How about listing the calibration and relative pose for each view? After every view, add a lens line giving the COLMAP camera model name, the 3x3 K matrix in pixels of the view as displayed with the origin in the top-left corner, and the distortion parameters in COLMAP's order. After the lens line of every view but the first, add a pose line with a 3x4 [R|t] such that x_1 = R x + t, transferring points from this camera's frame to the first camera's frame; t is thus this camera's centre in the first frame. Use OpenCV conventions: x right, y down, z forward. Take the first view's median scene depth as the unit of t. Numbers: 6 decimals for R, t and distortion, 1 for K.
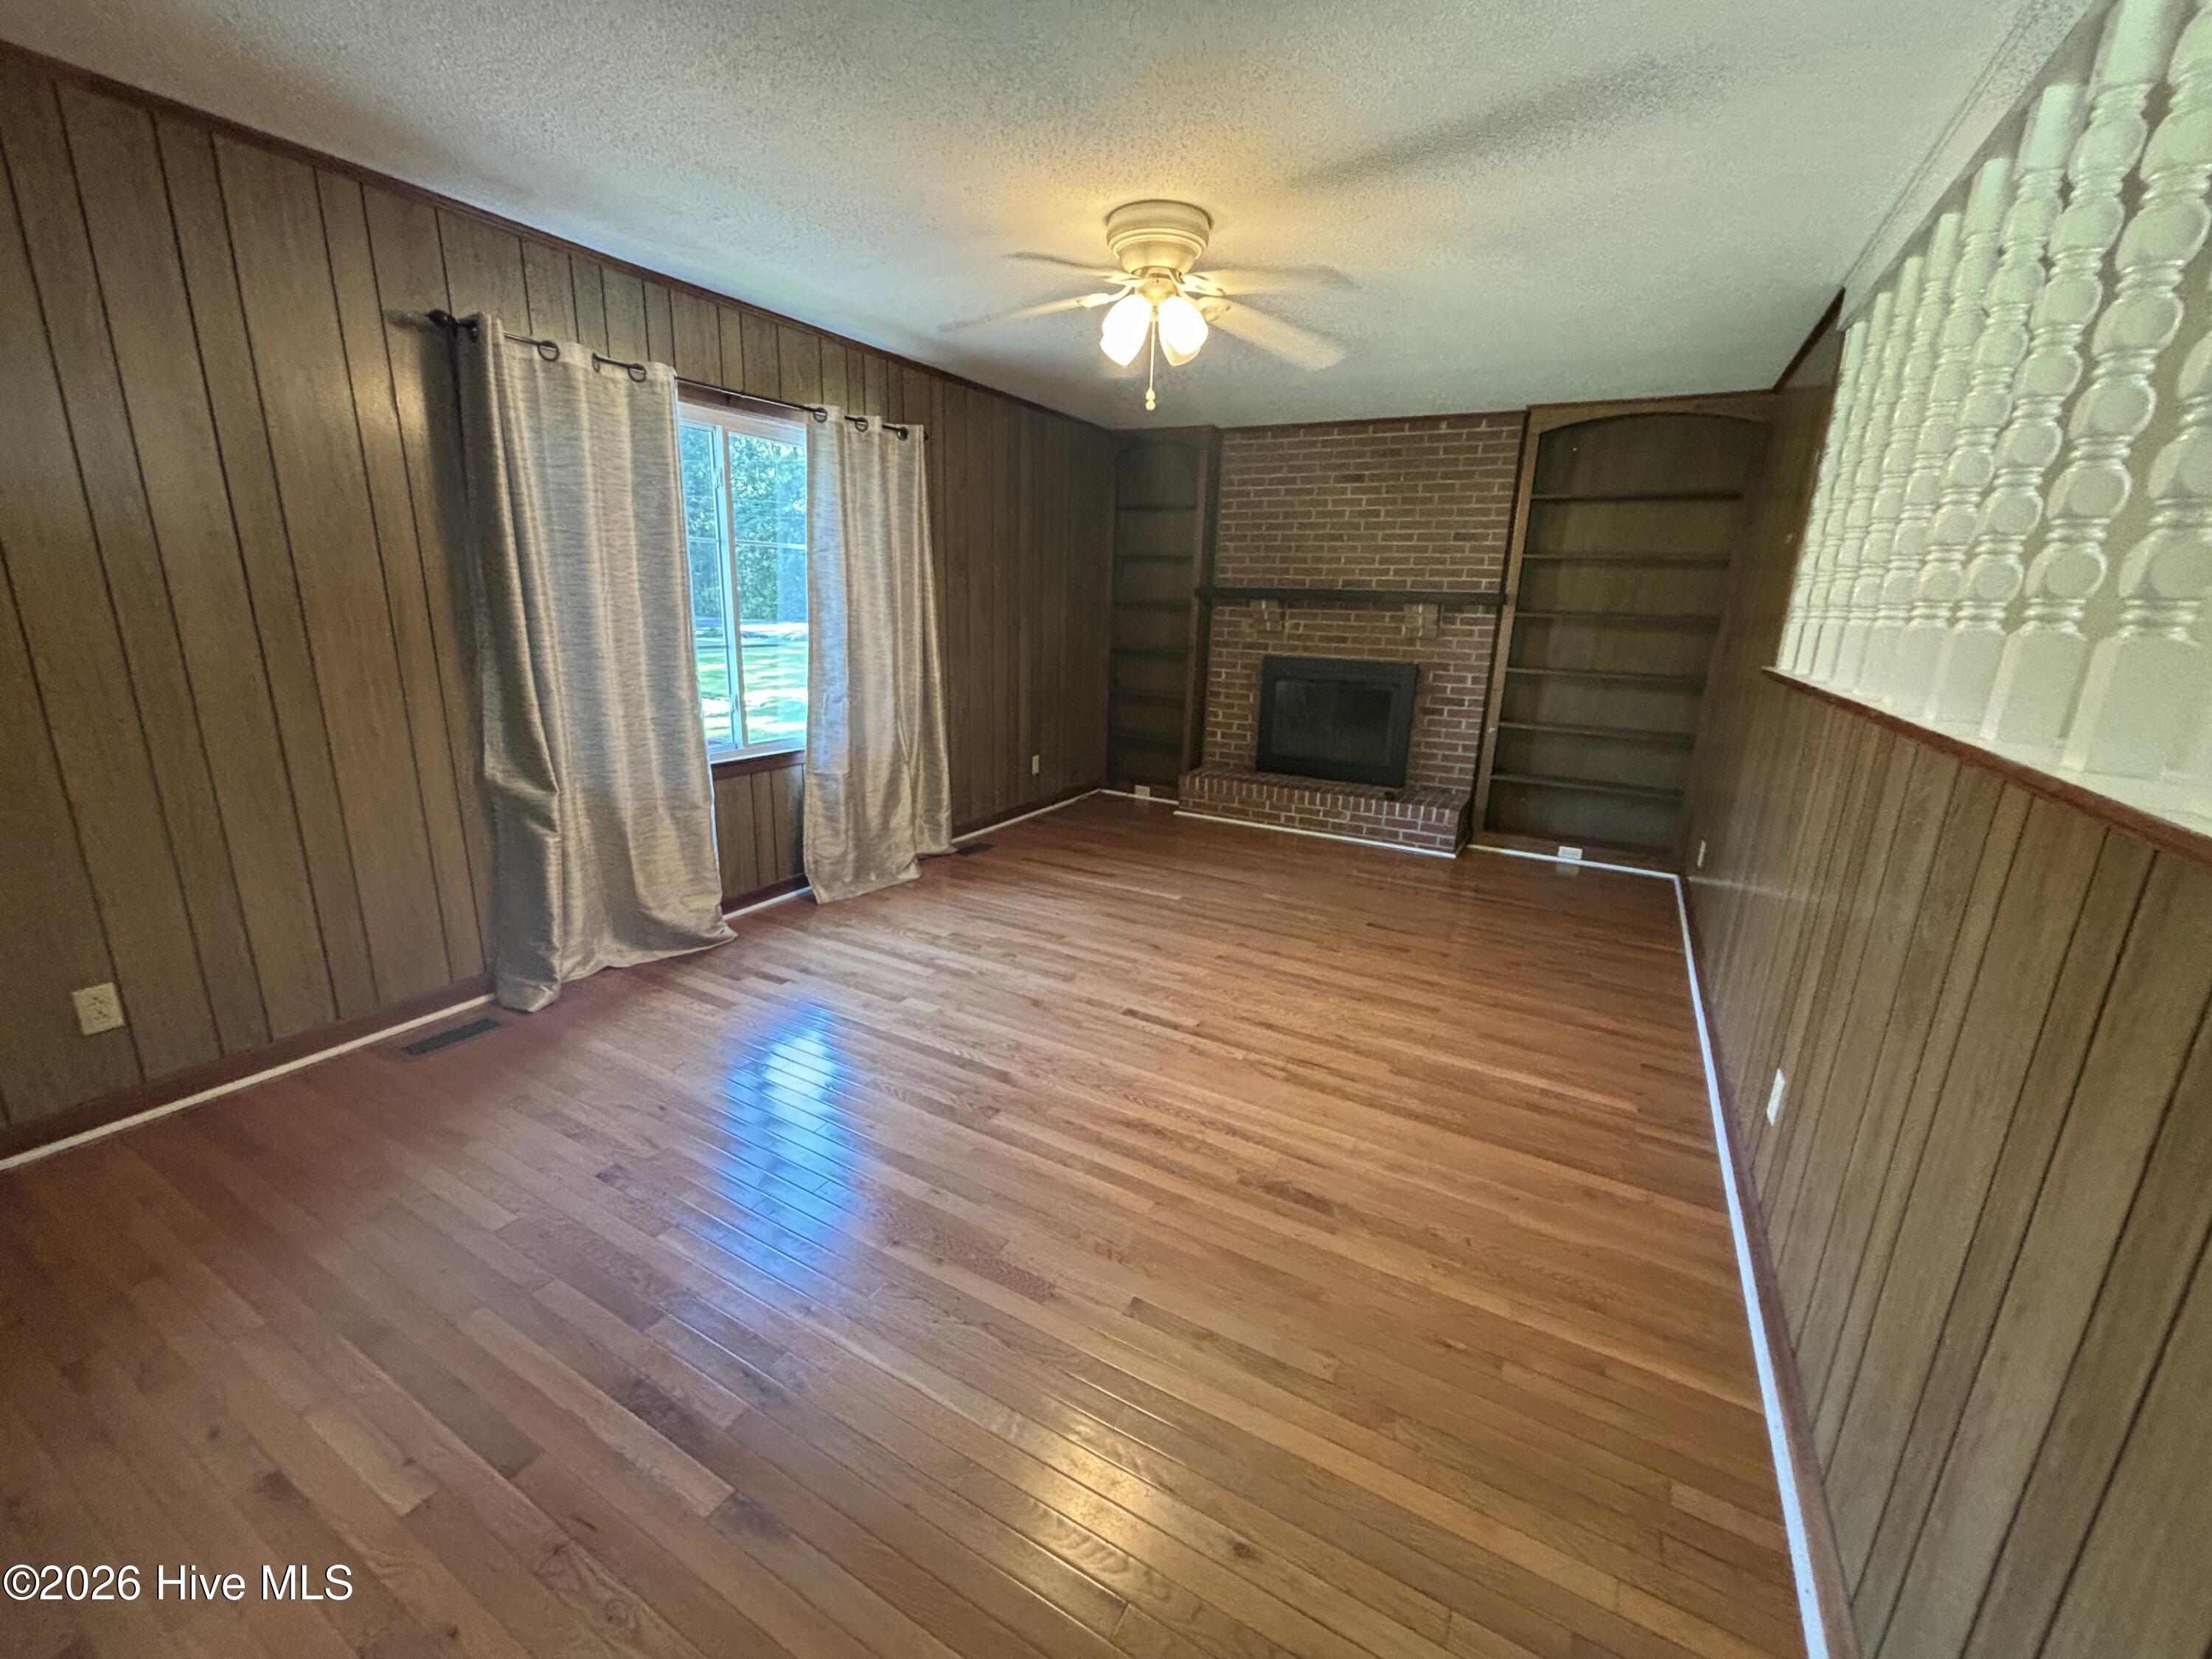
lens RADIAL K [[888.2, 0, 1102.6], [0, 888.2, 838.2], [0, 0, 1]] dist [0.018217, -0.016864]
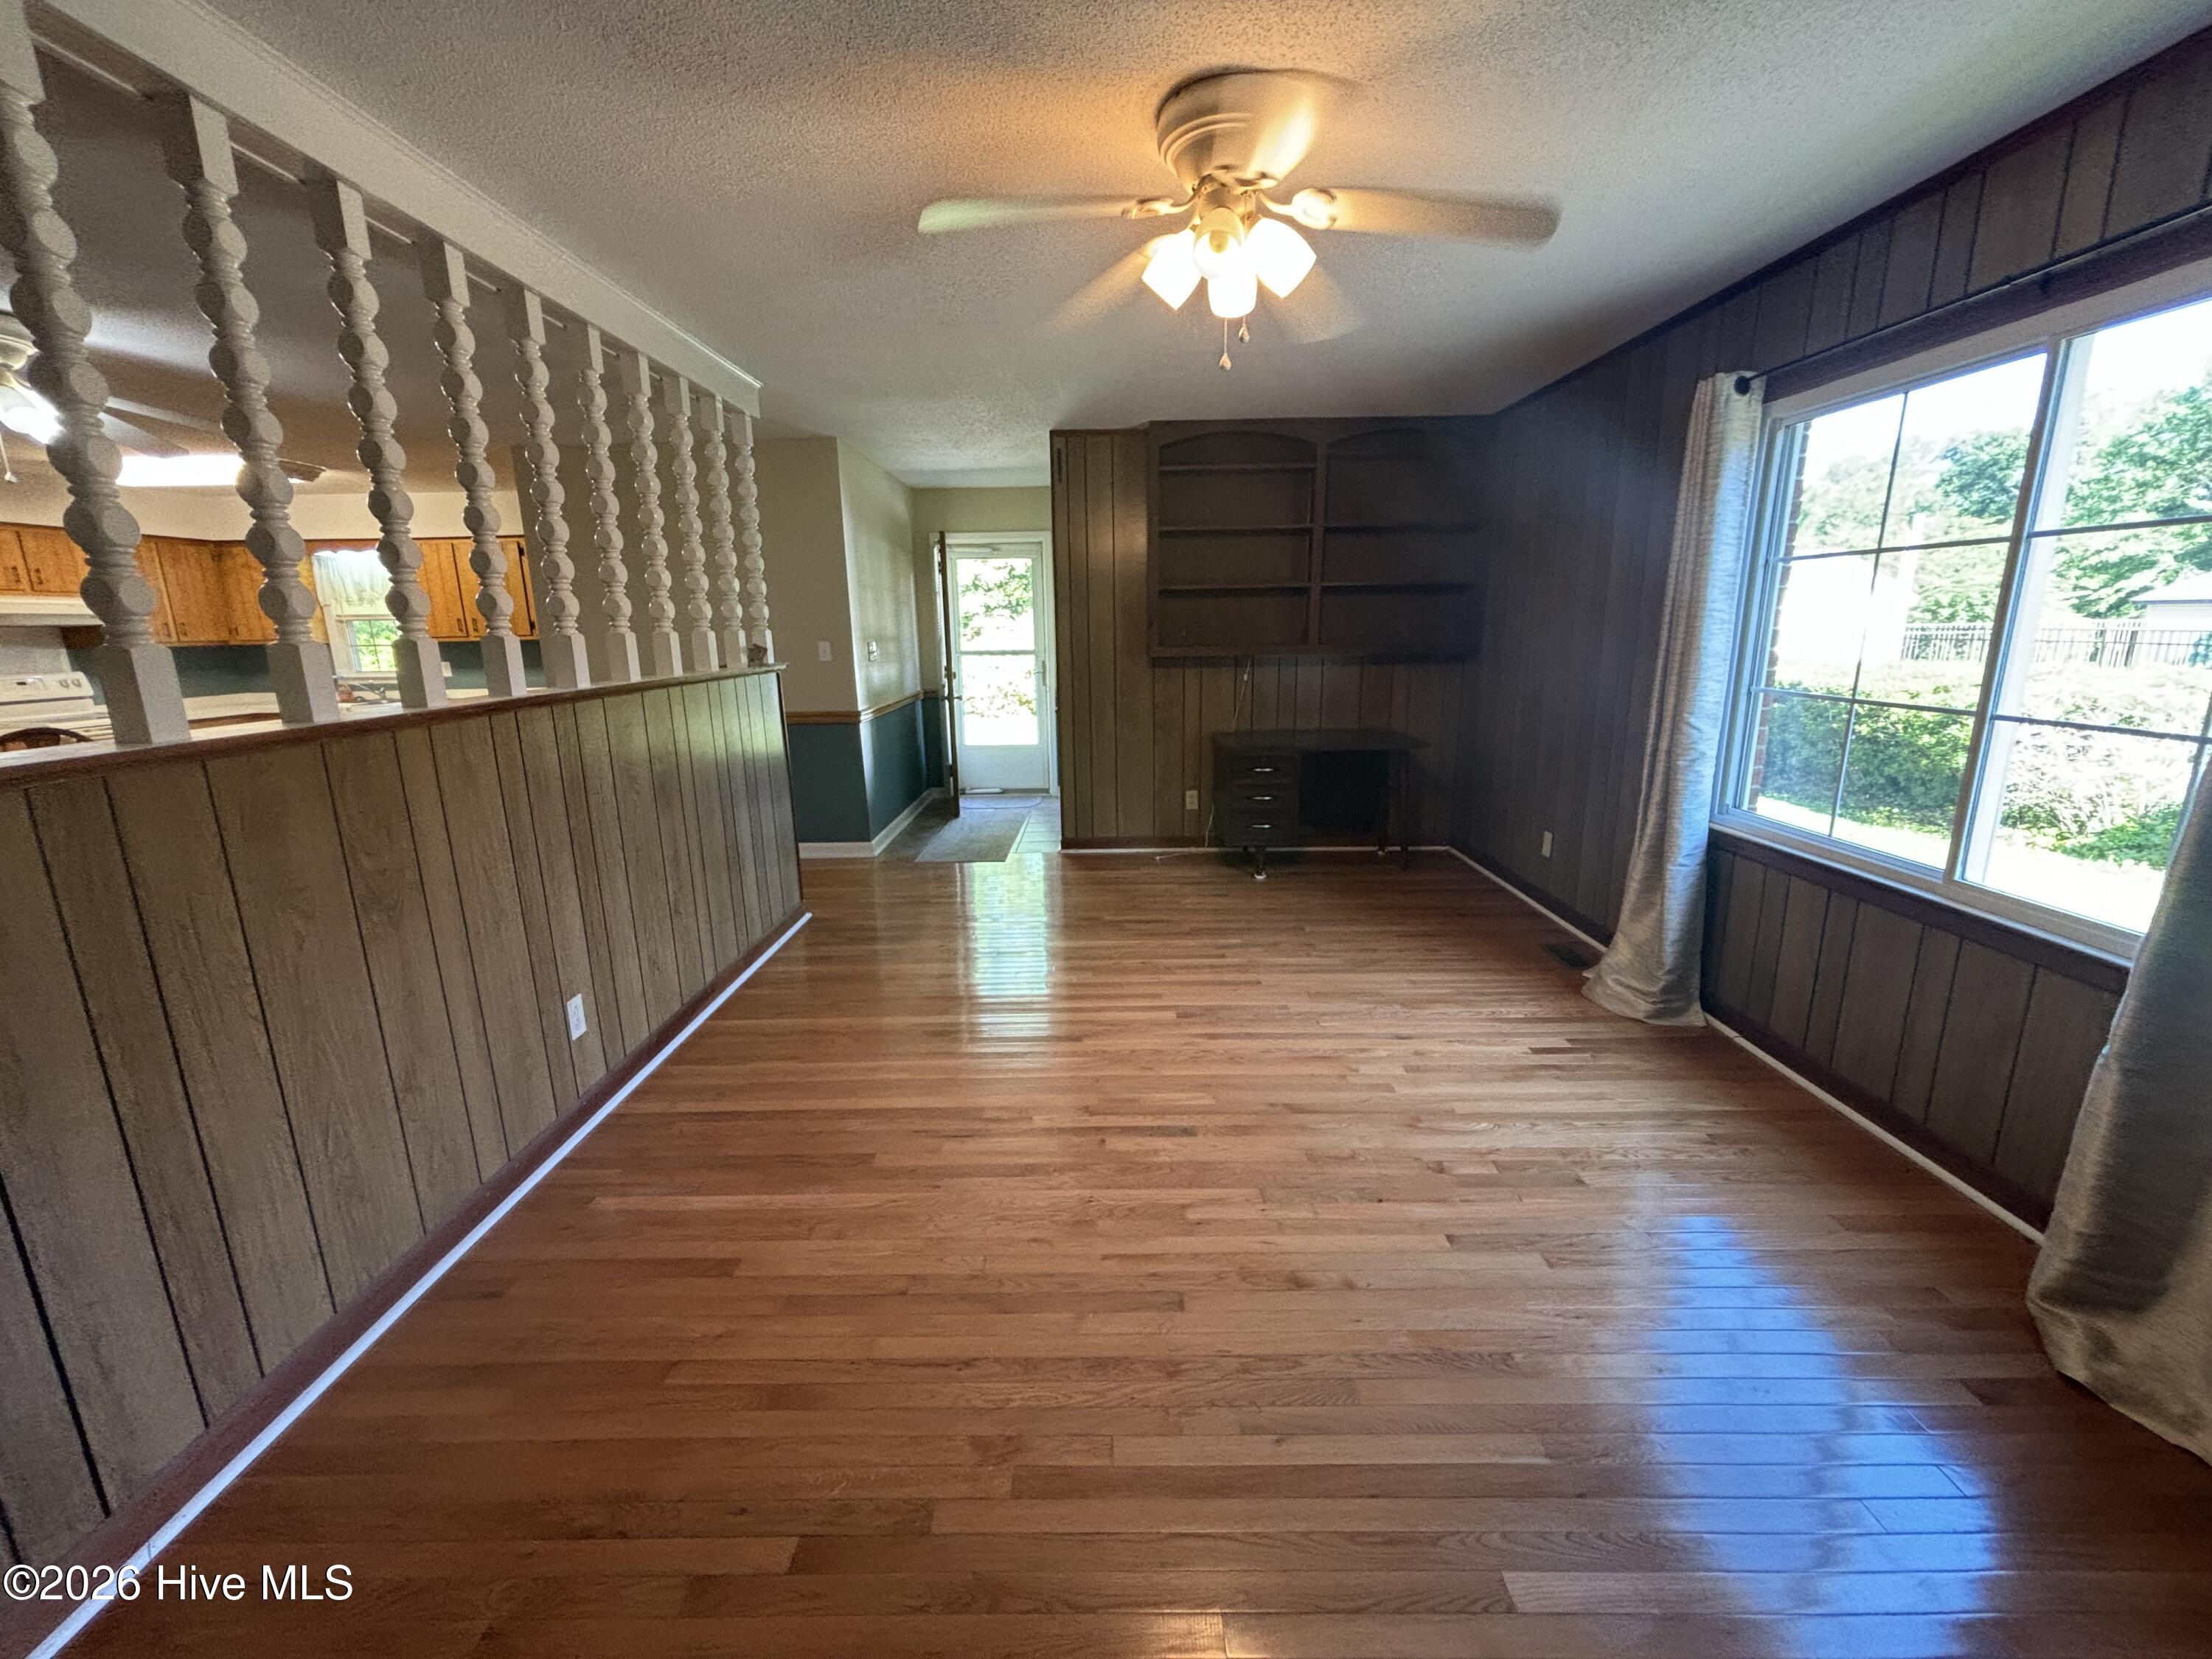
lens RADIAL K [[896.5, 0, 1096.7], [0, 896.5, 825.2], [0, 0, 1]] dist [-0.002612, 0.000011]
pose [[-0.877279, 0.084476, -0.472488, 0.449457], [-0.141246, 0.895367, 0.422336, -0.370496], [0.458727, 0.437244, -0.773555, 1.423337]]
